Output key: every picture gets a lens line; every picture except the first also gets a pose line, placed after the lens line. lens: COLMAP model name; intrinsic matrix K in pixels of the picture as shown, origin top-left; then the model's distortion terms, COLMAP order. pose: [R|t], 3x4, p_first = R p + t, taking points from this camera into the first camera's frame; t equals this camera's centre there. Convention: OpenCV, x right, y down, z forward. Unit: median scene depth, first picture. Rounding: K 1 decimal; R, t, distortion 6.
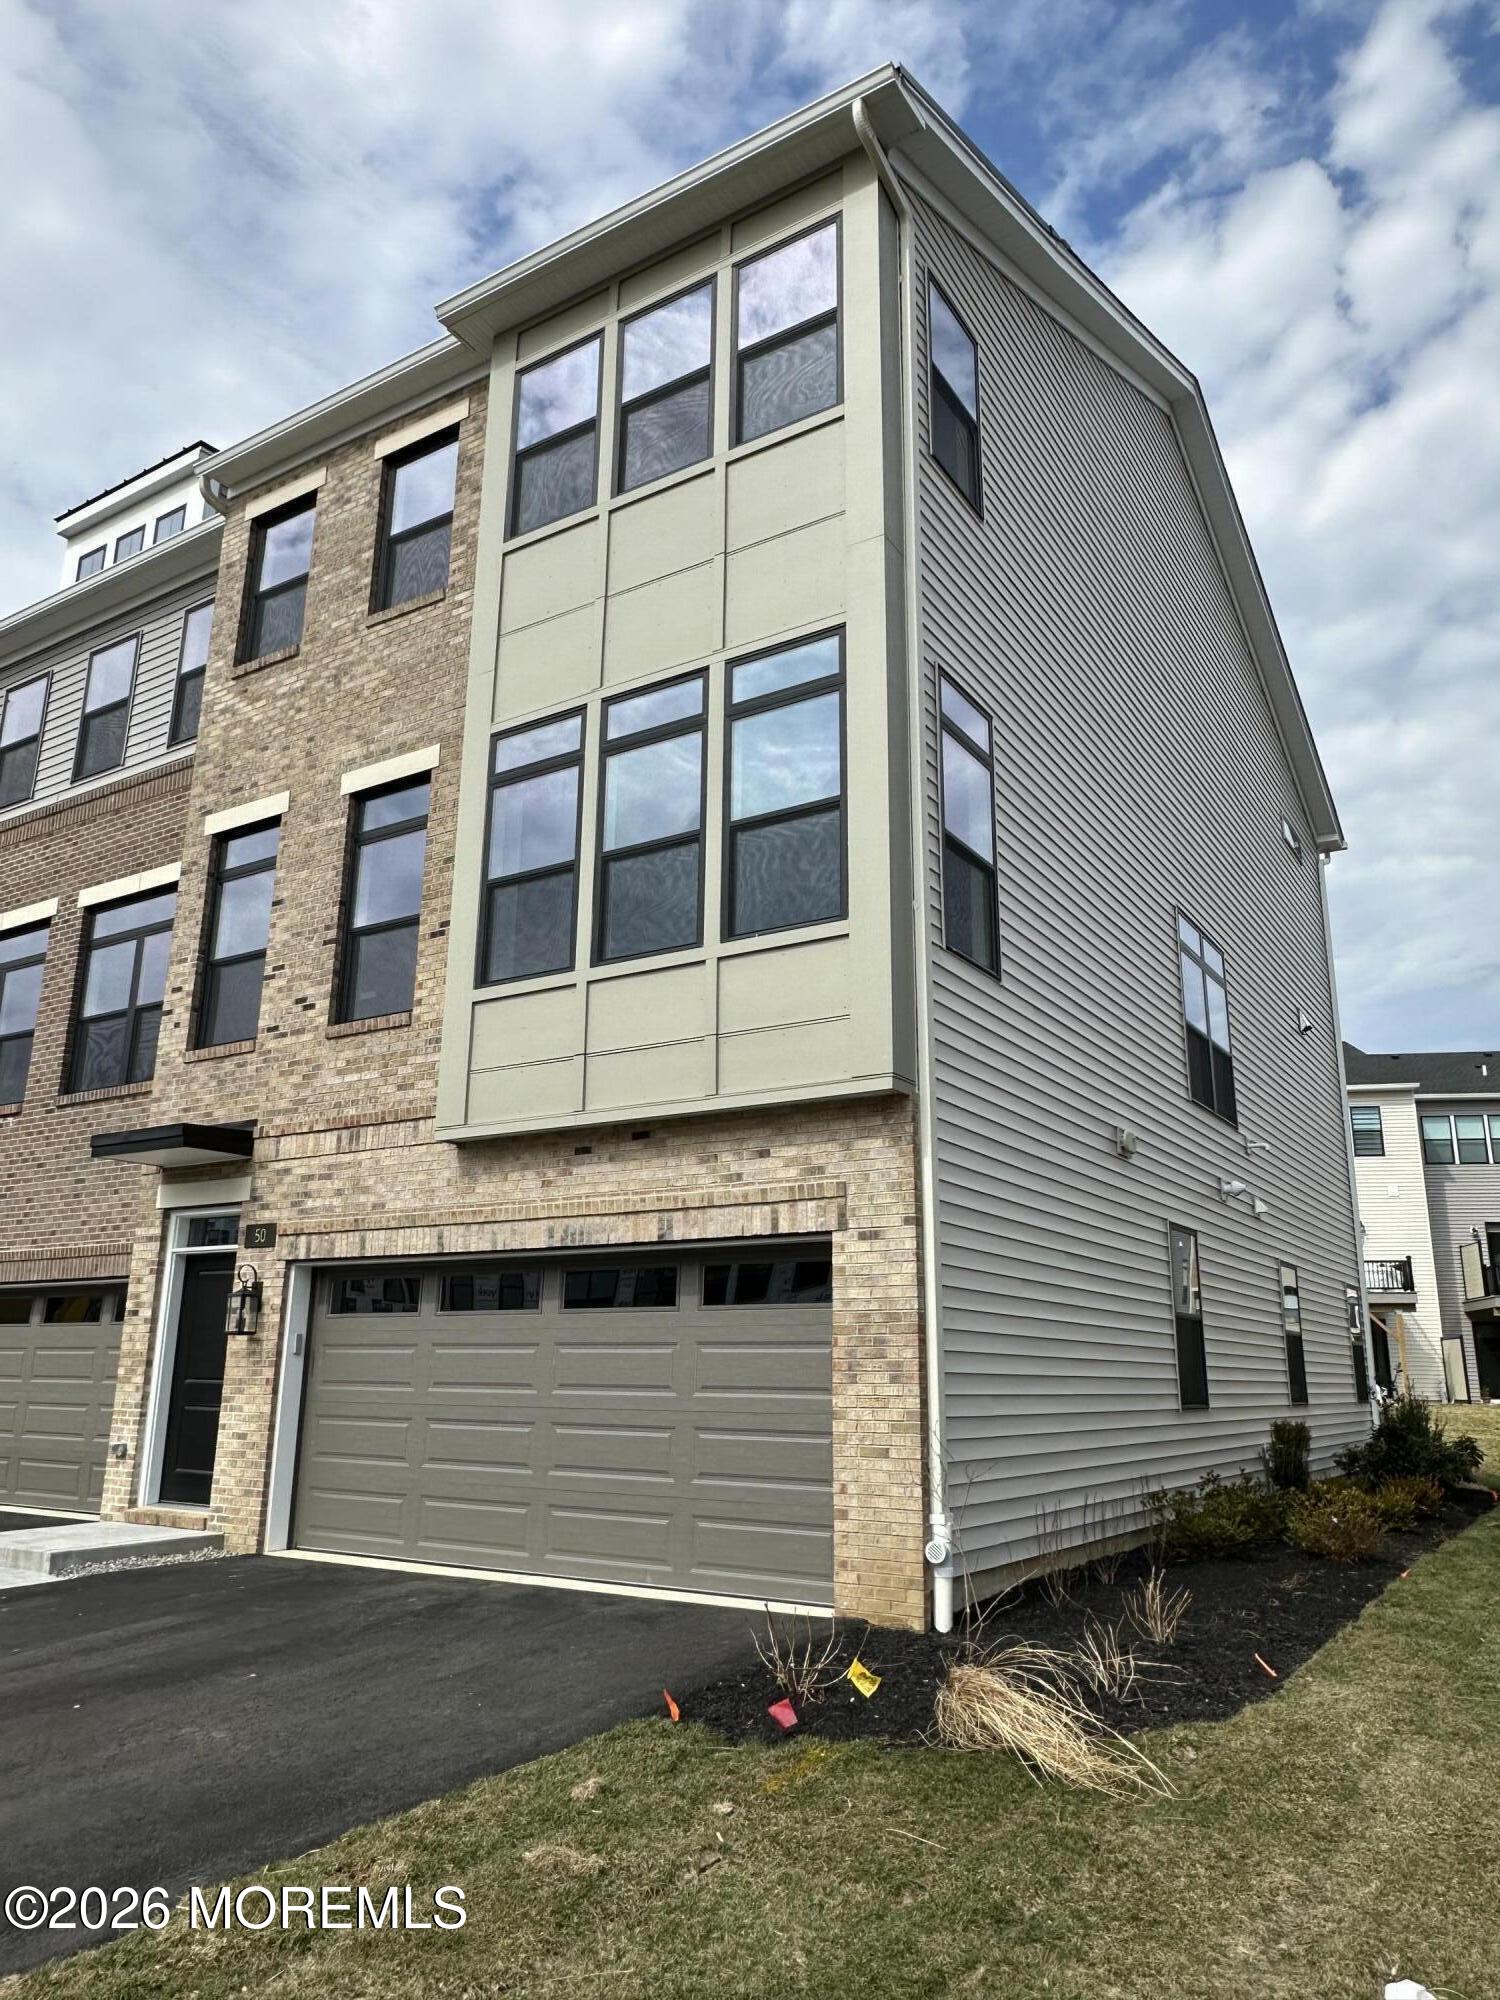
lens RADIAL K [[1387.5, 0, 748.4], [0, 1387.5, 998.9], [0, 0, 1]] dist [-0.007952, -0.001238]
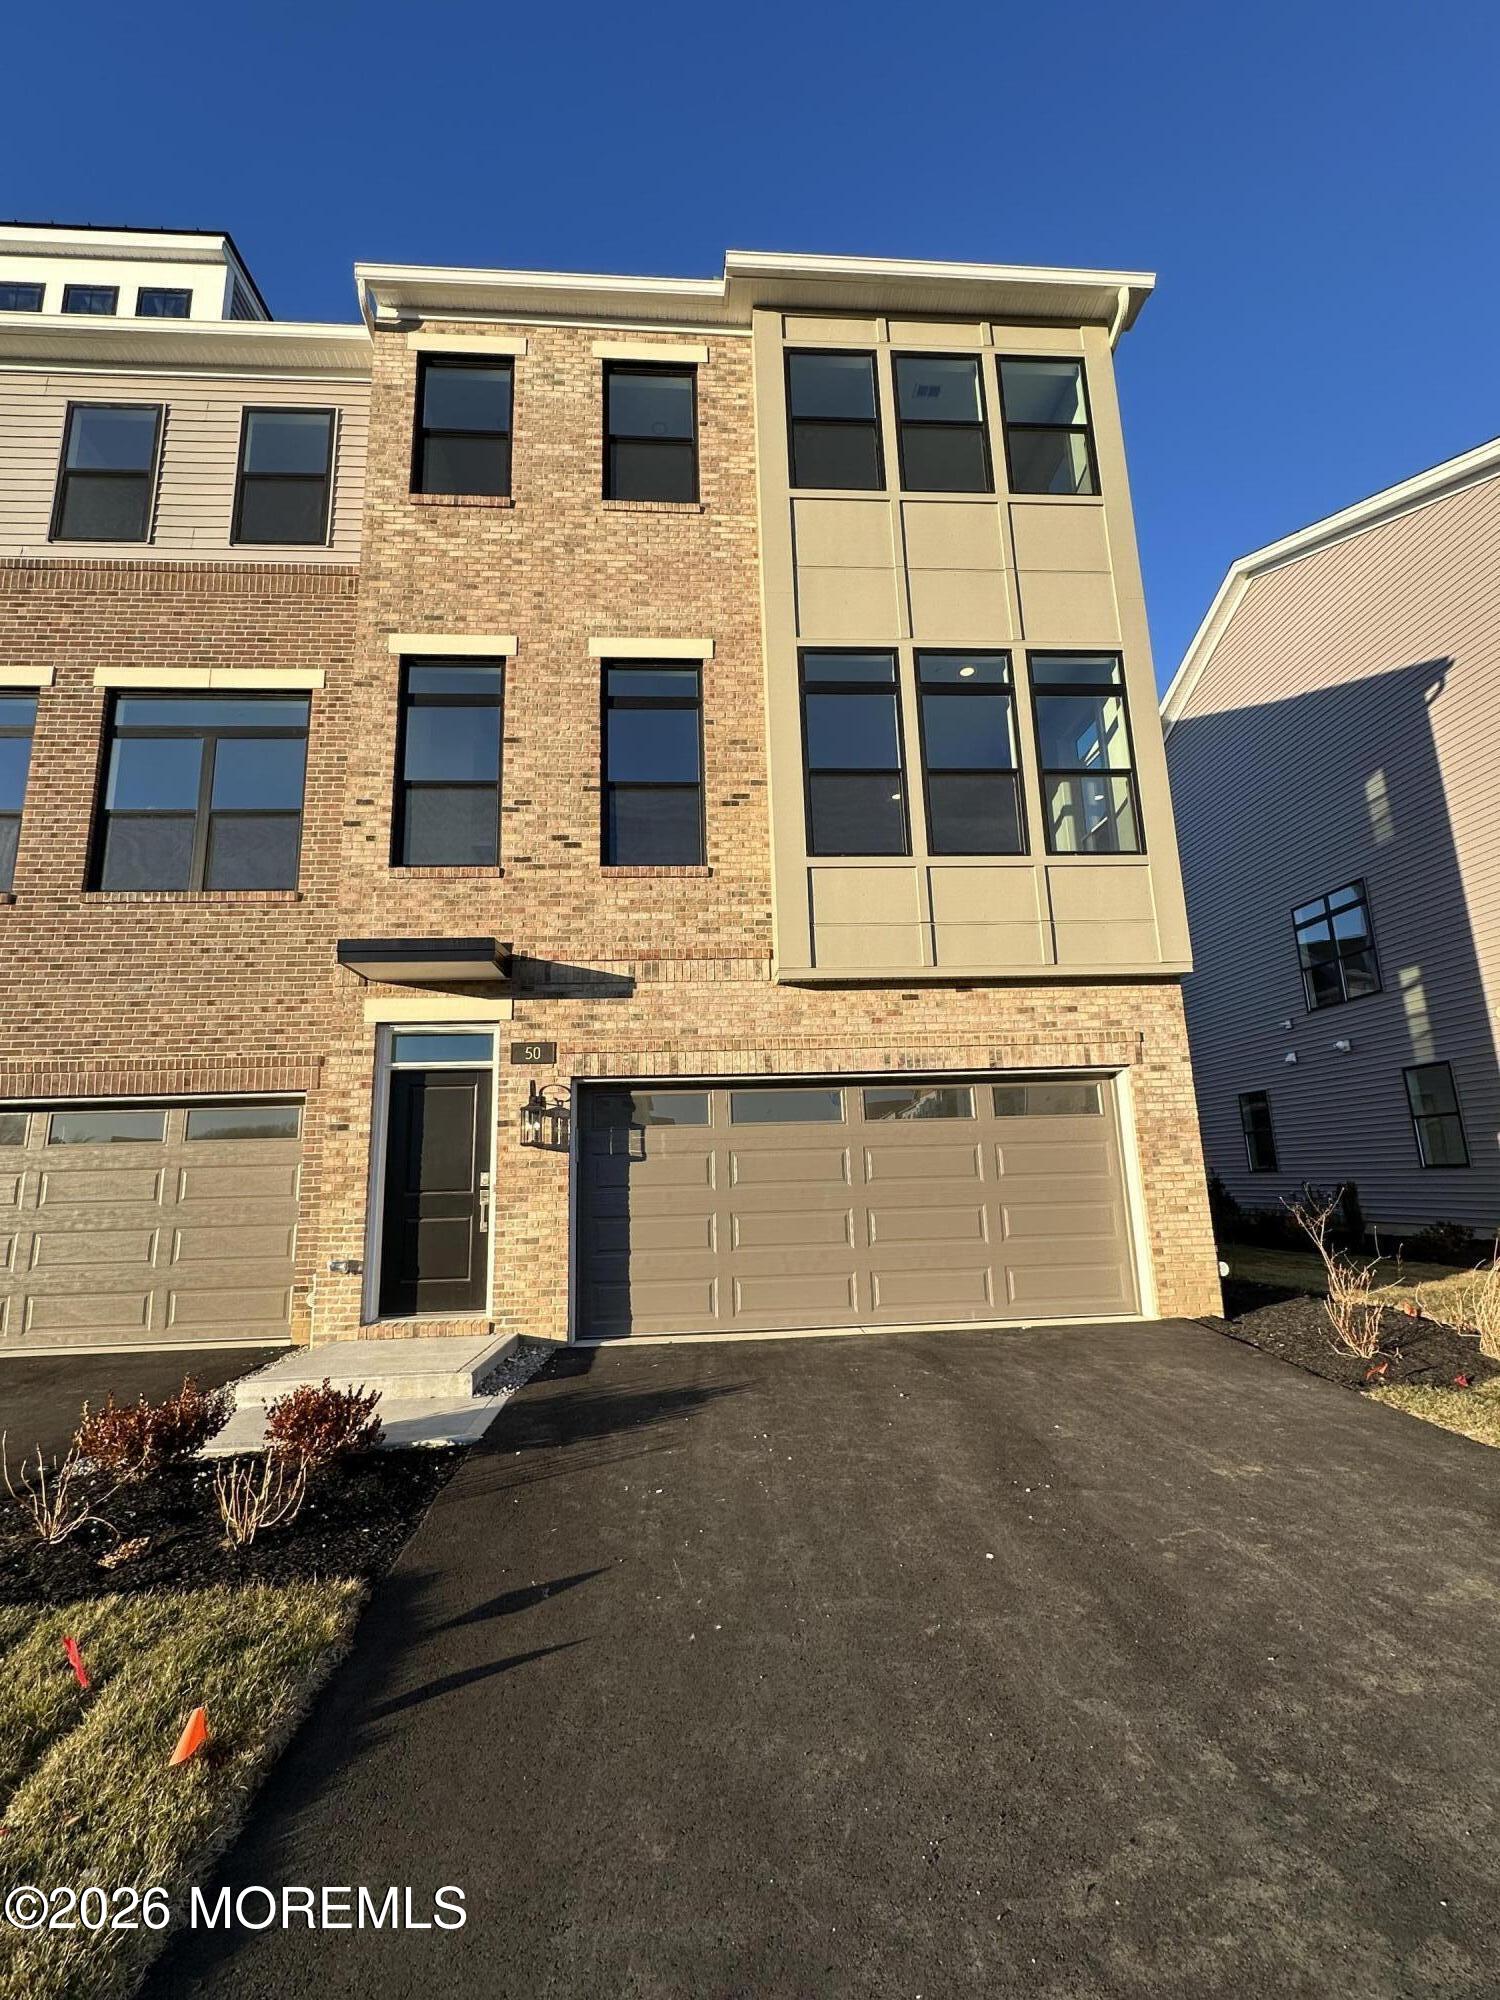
lens RADIAL K [[869.9, 0, 750.7], [0, 869.9, 1004.7], [0, 0, 1]] dist [0.001325, 0.000145]
pose [[0.803211, 0.080989, 0.590163, -0.616254], [-0.120544, 0.992316, 0.027883, 0.096626], [-0.583370, -0.093536, 0.806803, 0.376238]]
